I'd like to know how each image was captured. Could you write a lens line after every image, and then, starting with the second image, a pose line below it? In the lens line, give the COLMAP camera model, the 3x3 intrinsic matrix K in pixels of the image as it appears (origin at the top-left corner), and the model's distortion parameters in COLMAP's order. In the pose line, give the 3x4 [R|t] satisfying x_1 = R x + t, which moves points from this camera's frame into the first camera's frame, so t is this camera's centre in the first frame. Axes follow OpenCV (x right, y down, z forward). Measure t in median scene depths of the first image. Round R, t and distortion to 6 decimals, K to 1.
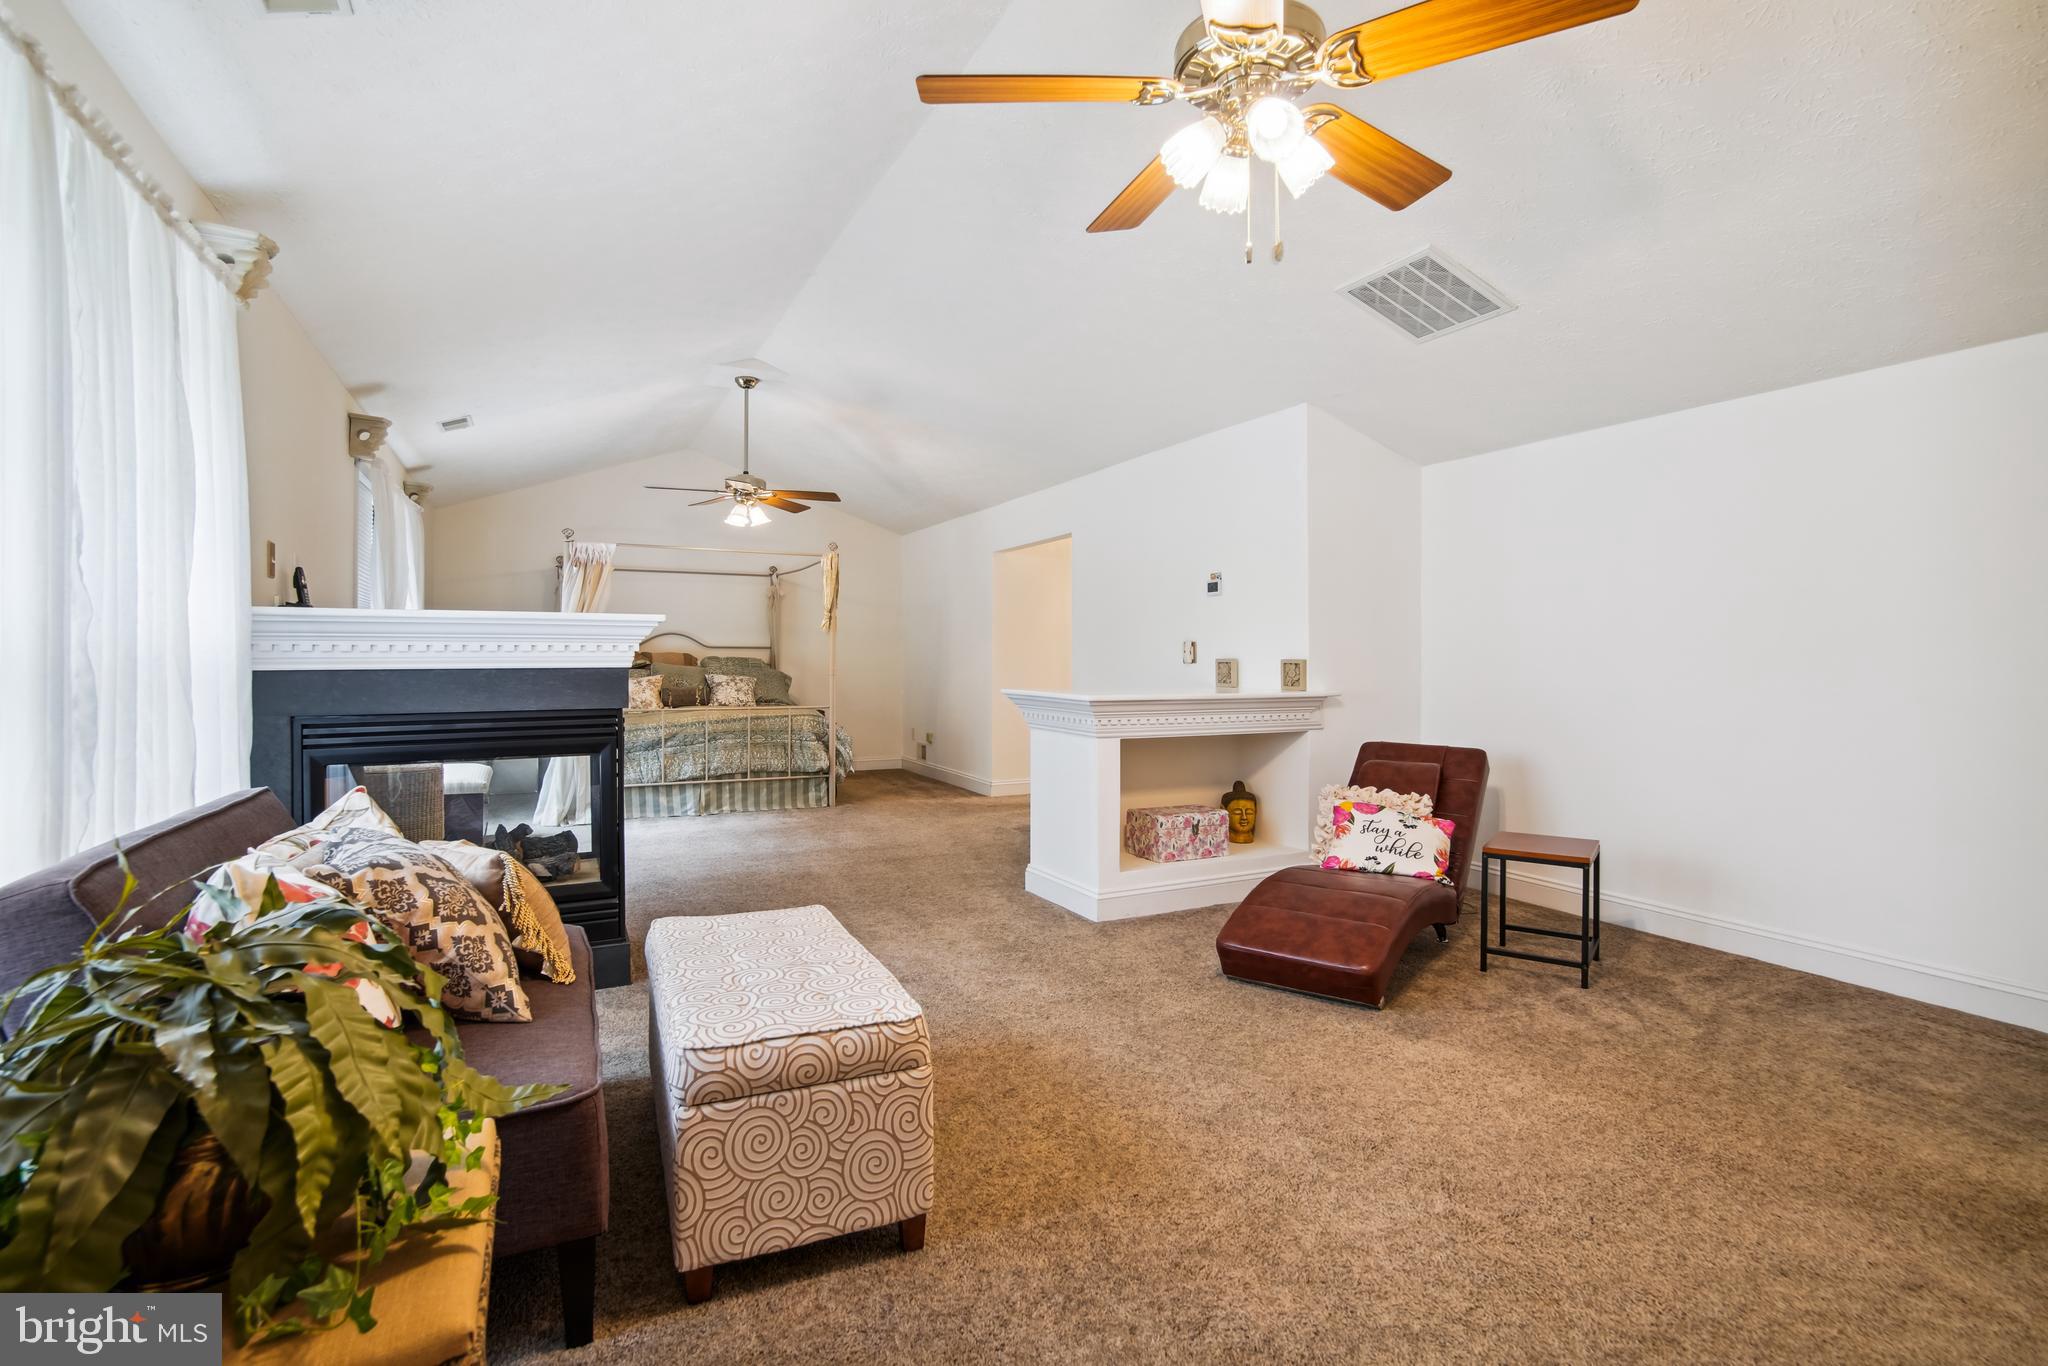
lens RADIAL K [[965.5, 0, 1025.4], [0, 965.5, 652.0], [0, 0, 1]] dist [-0.015969, 0.006390]
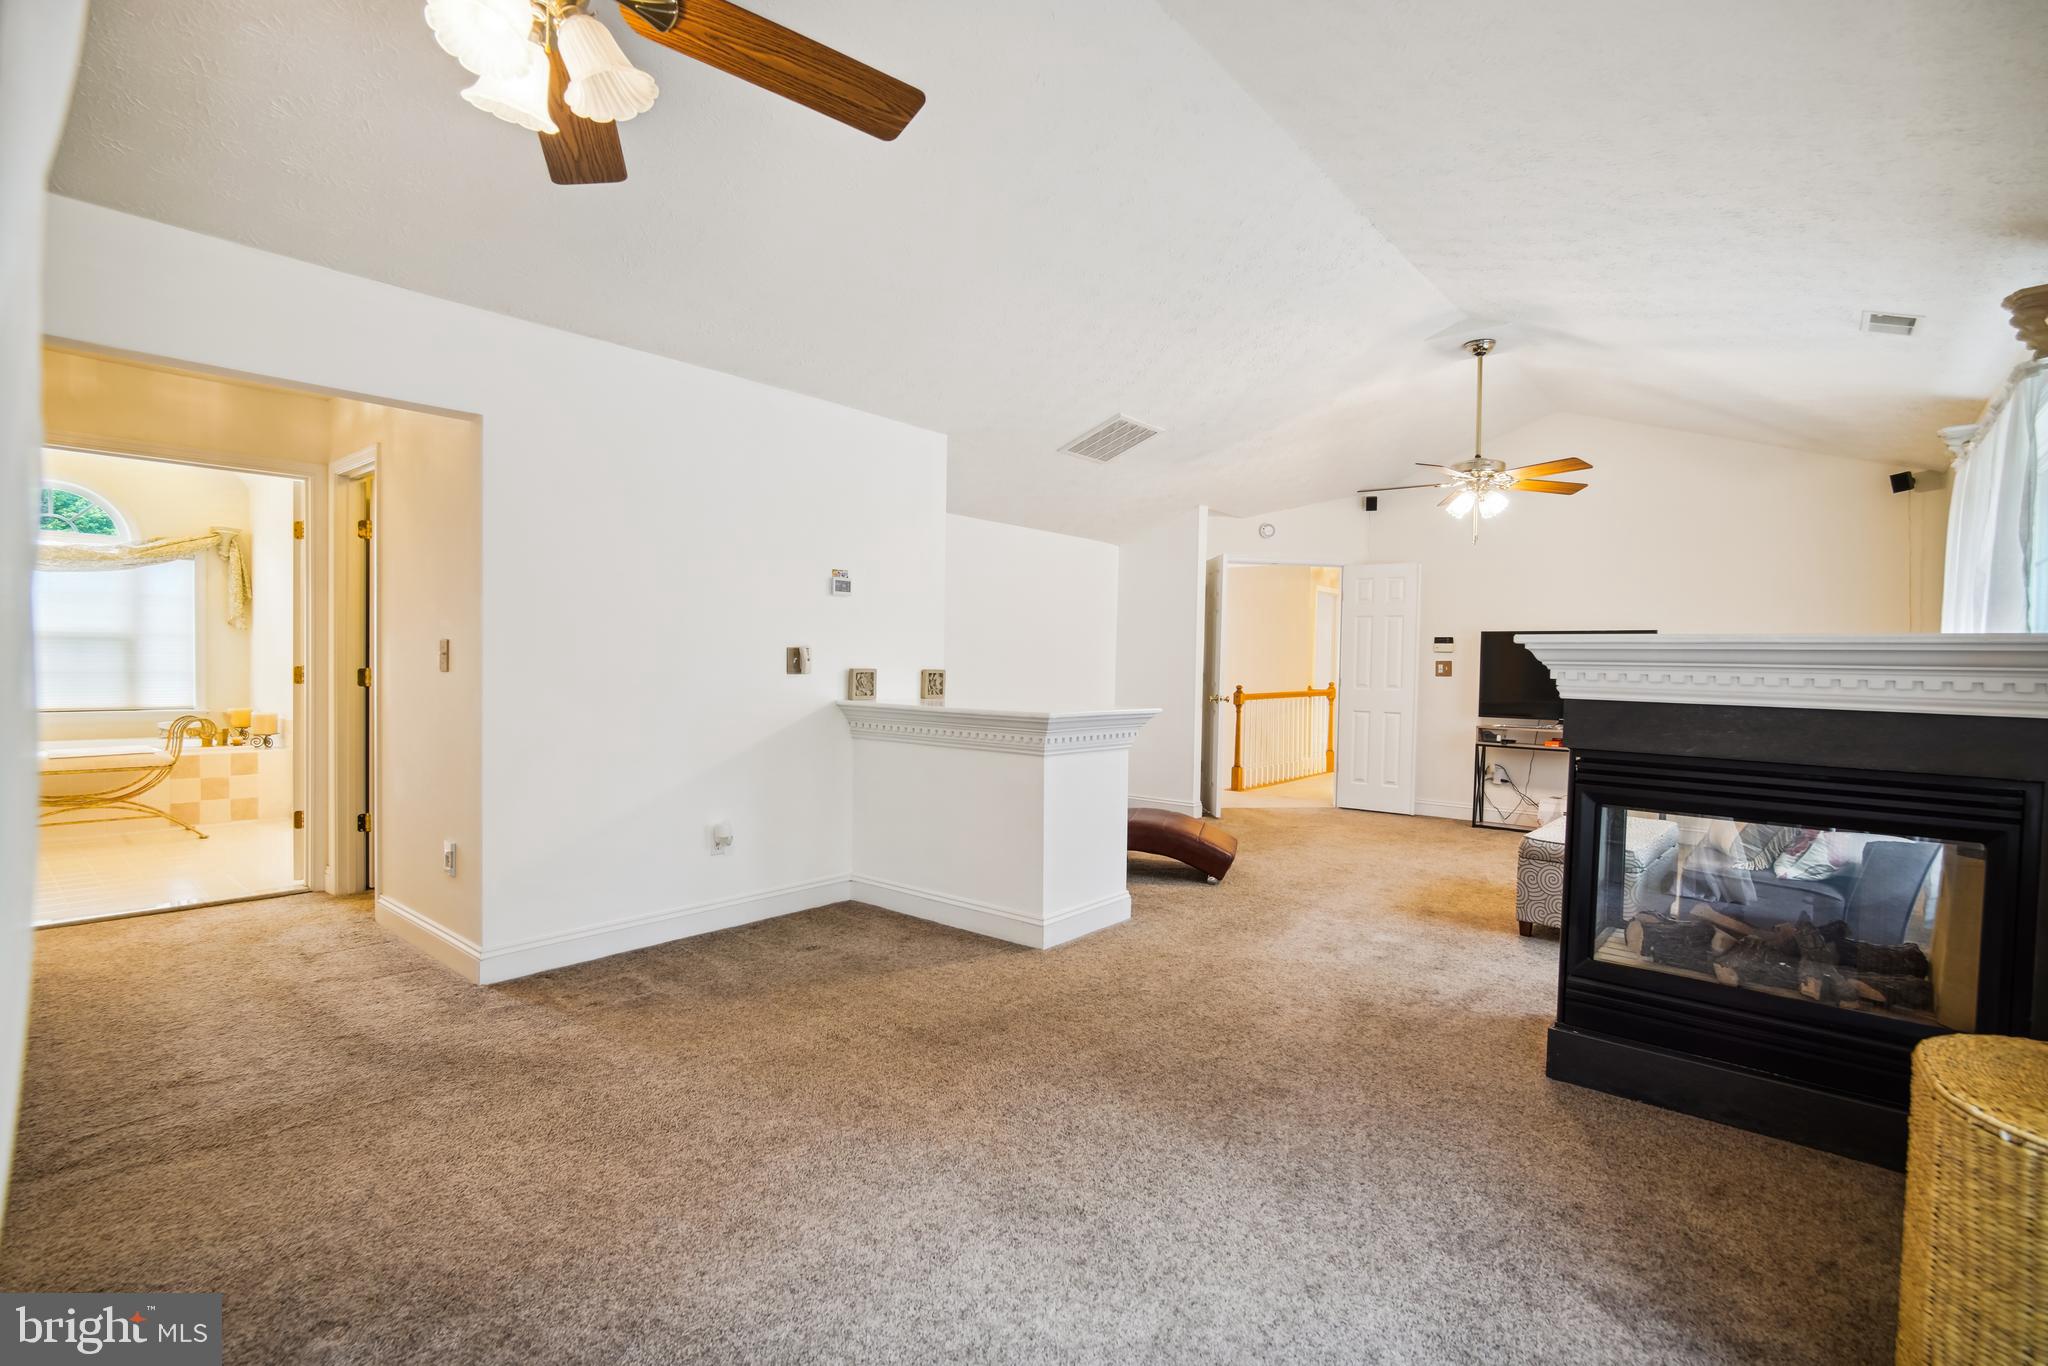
lens RADIAL K [[965.5, 0, 1022.2], [0, 965.5, 684.4], [0, 0, 1]] dist [-0.015969, 0.006390]
pose [[-0.395300, -0.031687, 0.918005, -0.508523], [-0.022694, 0.999437, 0.024725, -0.001943], [-0.918272, -0.011060, -0.395797, 0.912168]]
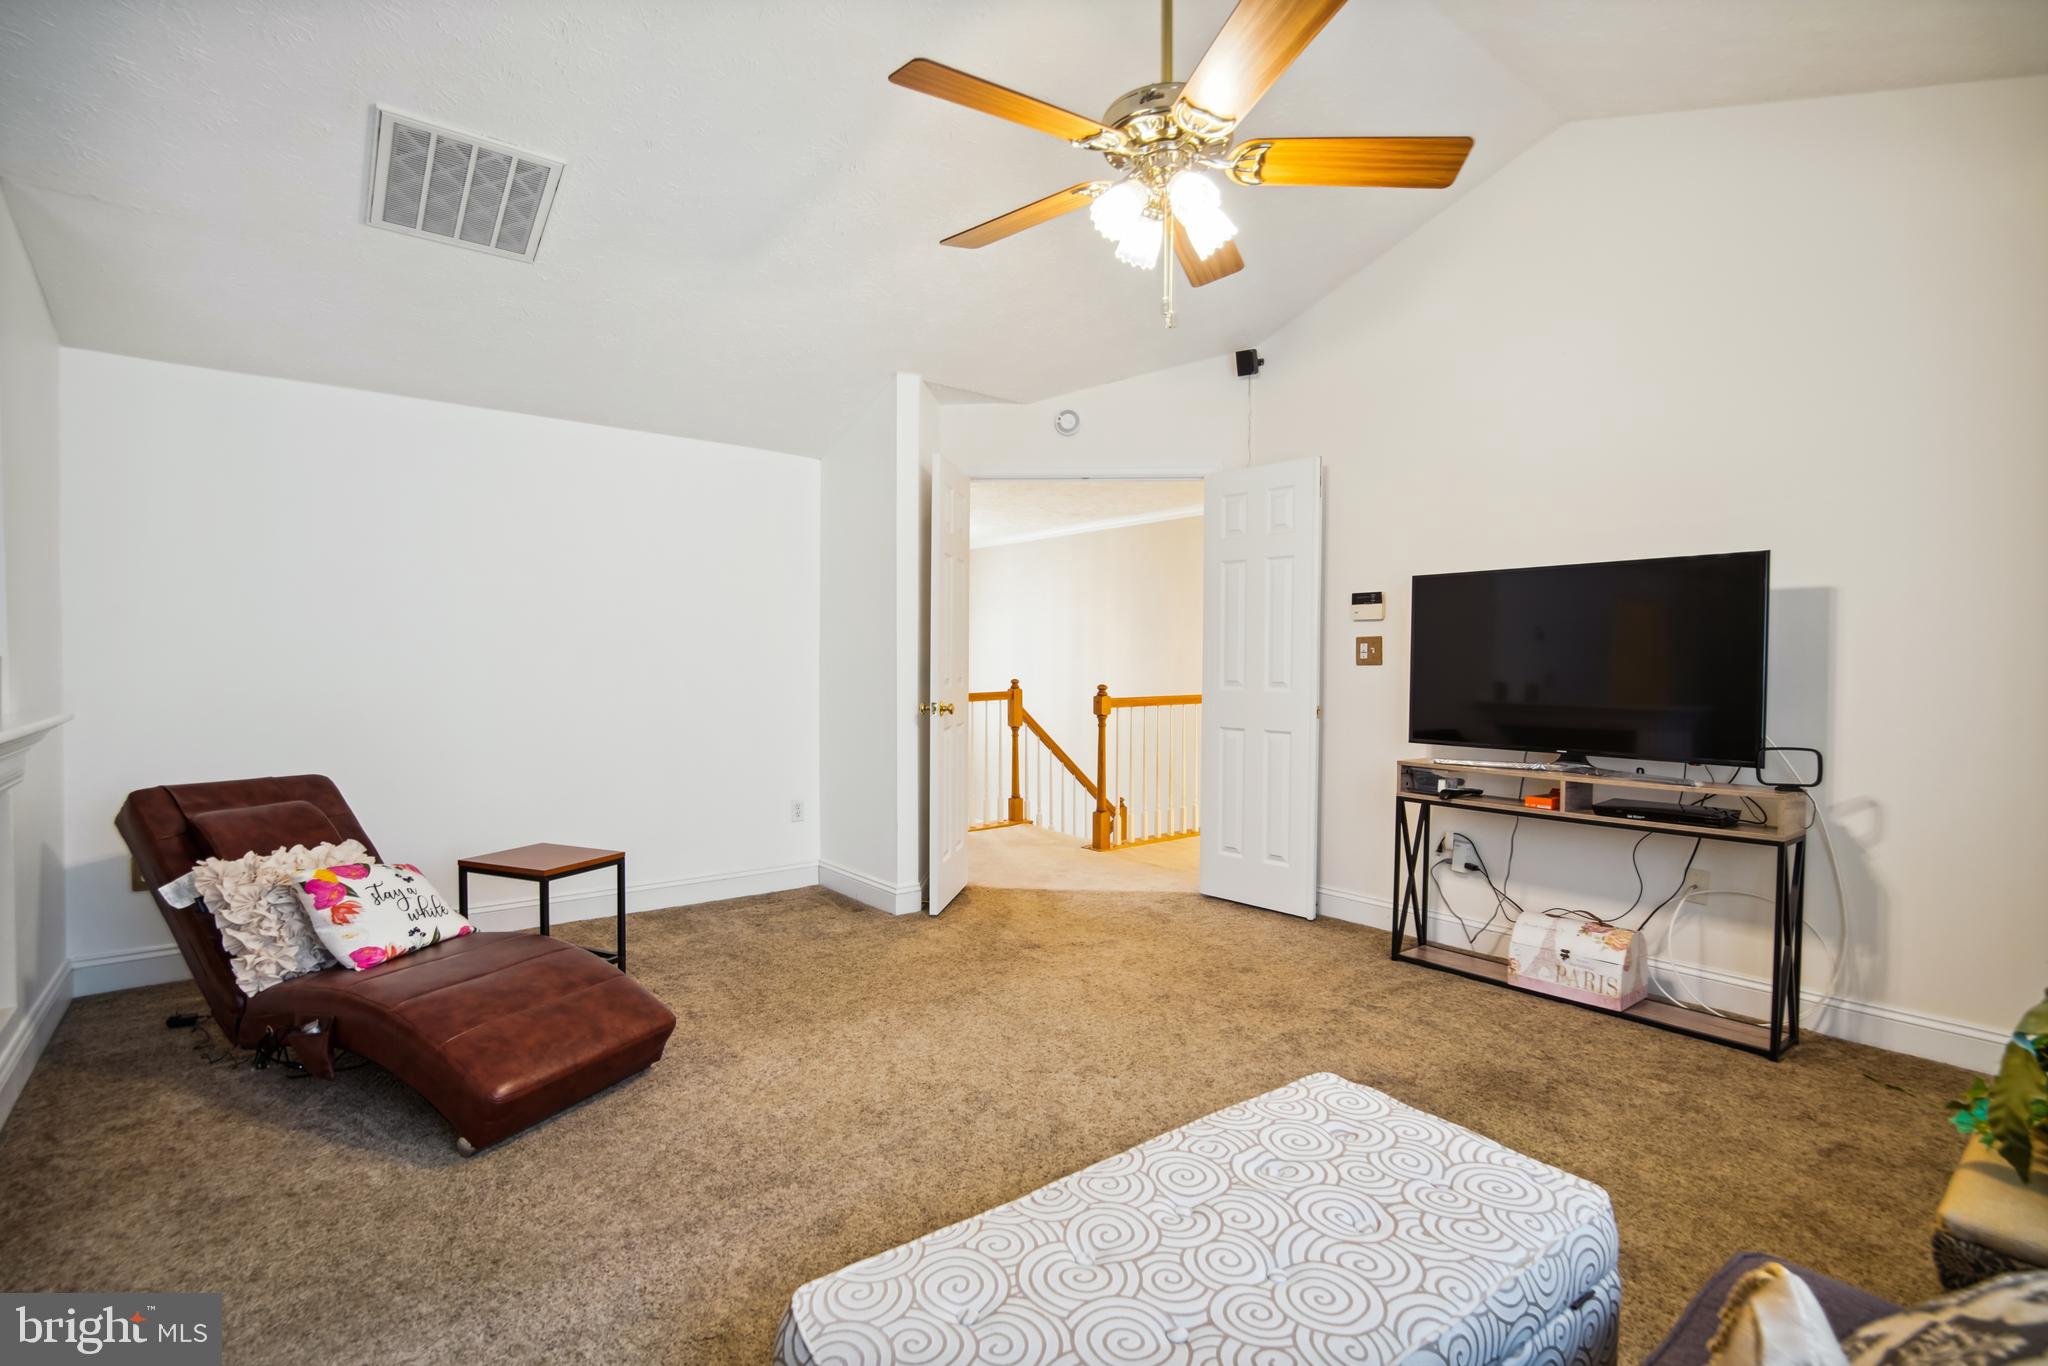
lens RADIAL K [[965.5, 0, 1018.6], [0, 965.5, 684.6], [0, 0, 1]] dist [-0.015969, 0.006390]
pose [[-0.210012, -0.030426, 0.977225, -0.234039], [-0.010756, 0.999527, 0.028809, 0.002139], [-0.977640, -0.004460, -0.210240, 0.384655]]
